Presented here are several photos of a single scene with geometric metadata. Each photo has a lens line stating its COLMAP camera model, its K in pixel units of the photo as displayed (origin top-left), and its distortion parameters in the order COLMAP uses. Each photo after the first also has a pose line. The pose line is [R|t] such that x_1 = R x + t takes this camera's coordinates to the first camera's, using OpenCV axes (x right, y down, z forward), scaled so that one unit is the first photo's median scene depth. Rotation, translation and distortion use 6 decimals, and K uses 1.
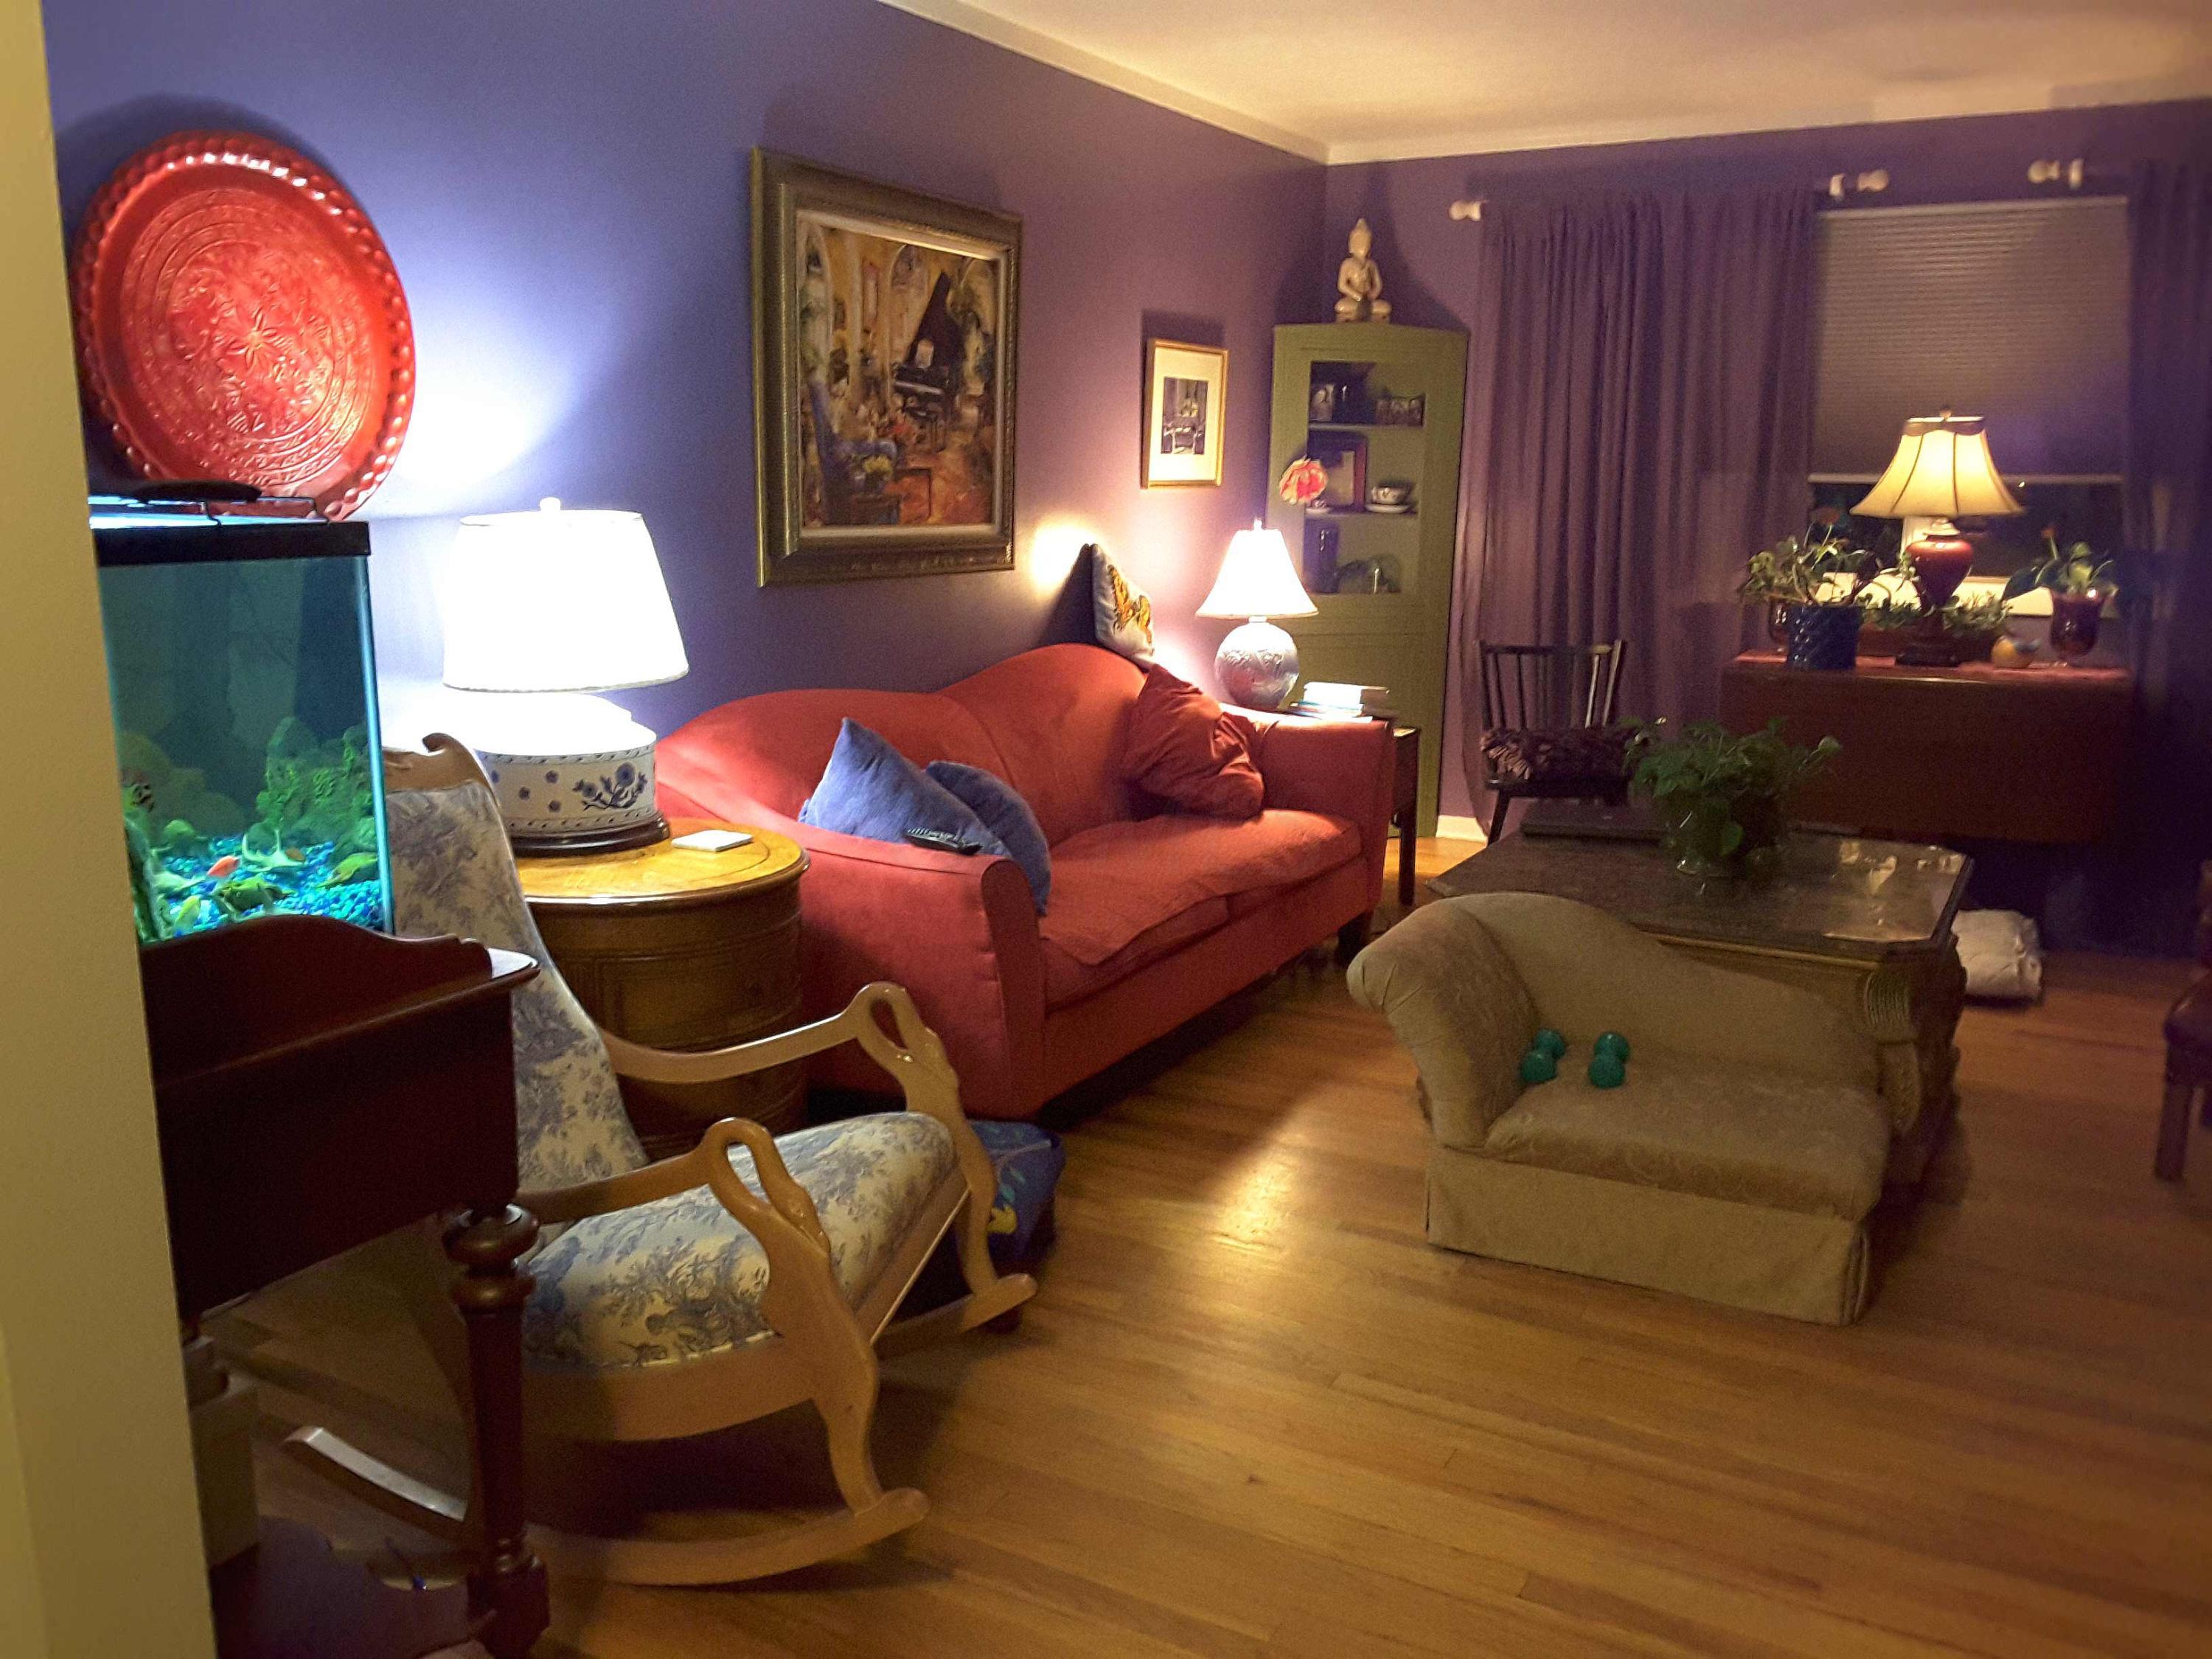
lens RADIAL K [[1773.0, 0, 1072.2], [0, 1773.0, 847.6], [0, 0, 1]] dist [0.111018, -0.172940]
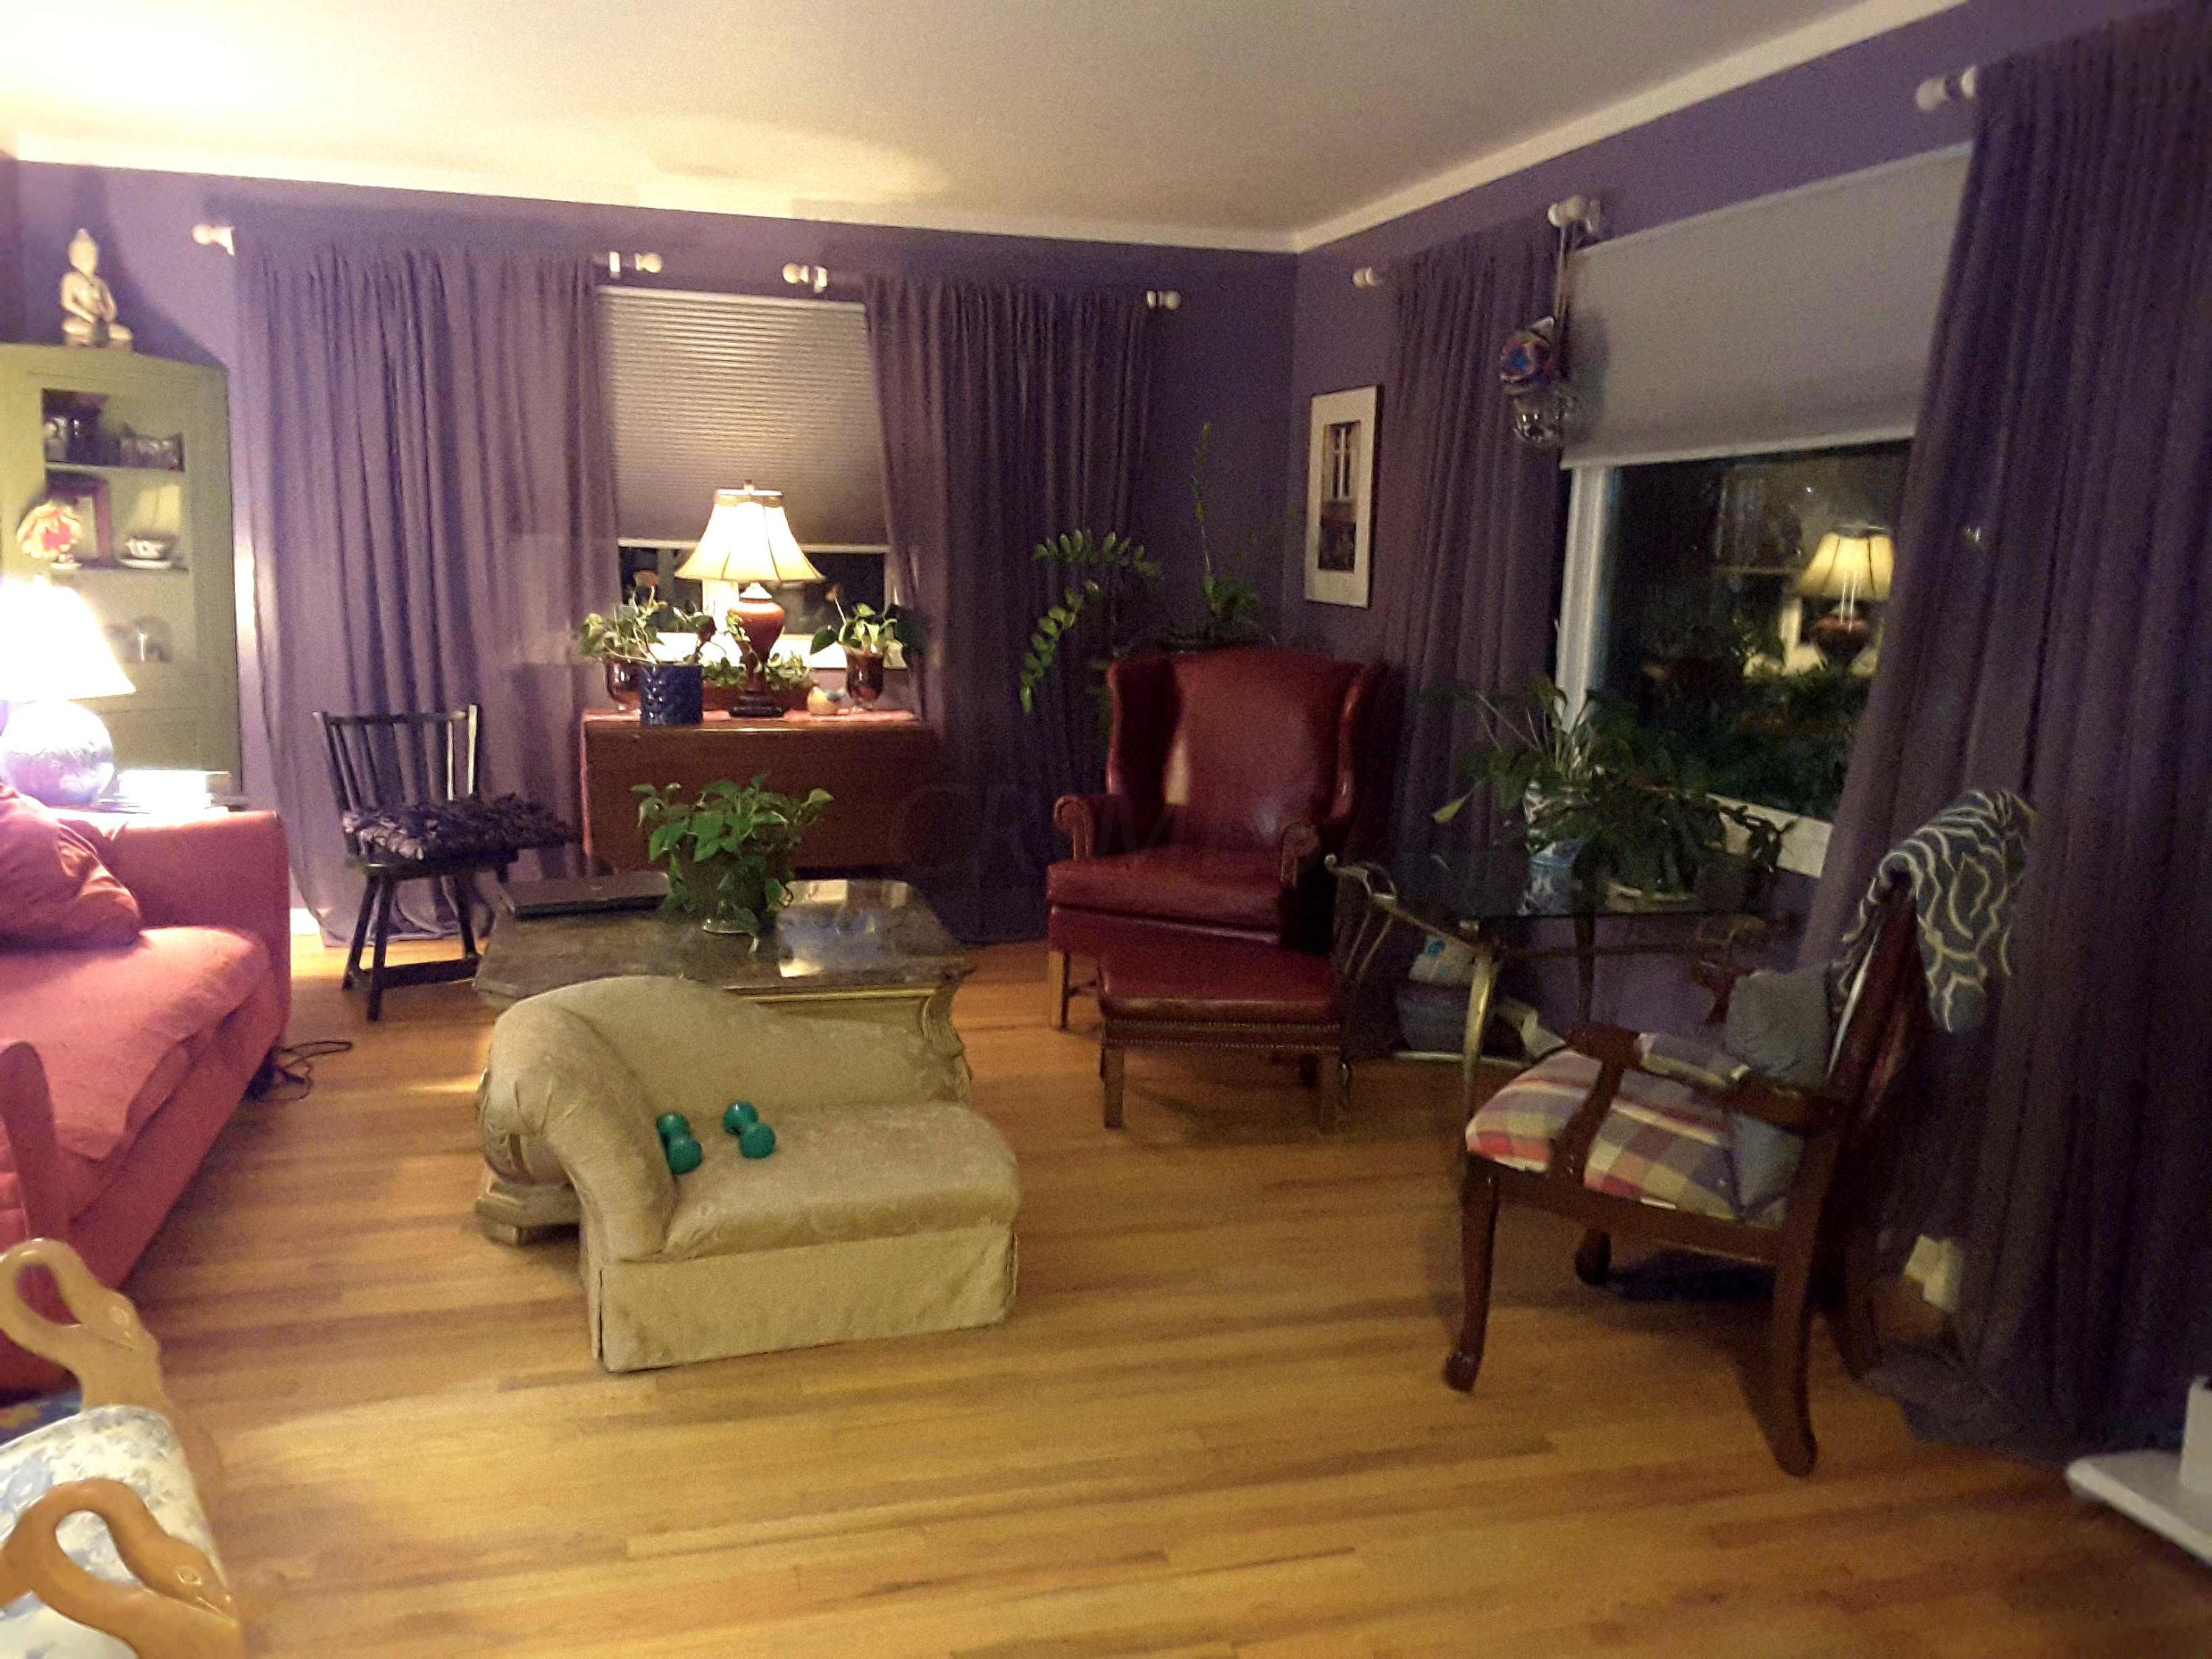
lens RADIAL K [[1773.0, 0, 1111.5], [0, 1773.0, 843.2], [0, 0, 1]] dist [0.111018, -0.172940]
pose [[0.709522, -0.104248, 0.696930, -0.136149], [0.125899, 0.991838, 0.020187, -0.019853], [-0.693346, 0.073419, 0.716855, 0.082788]]
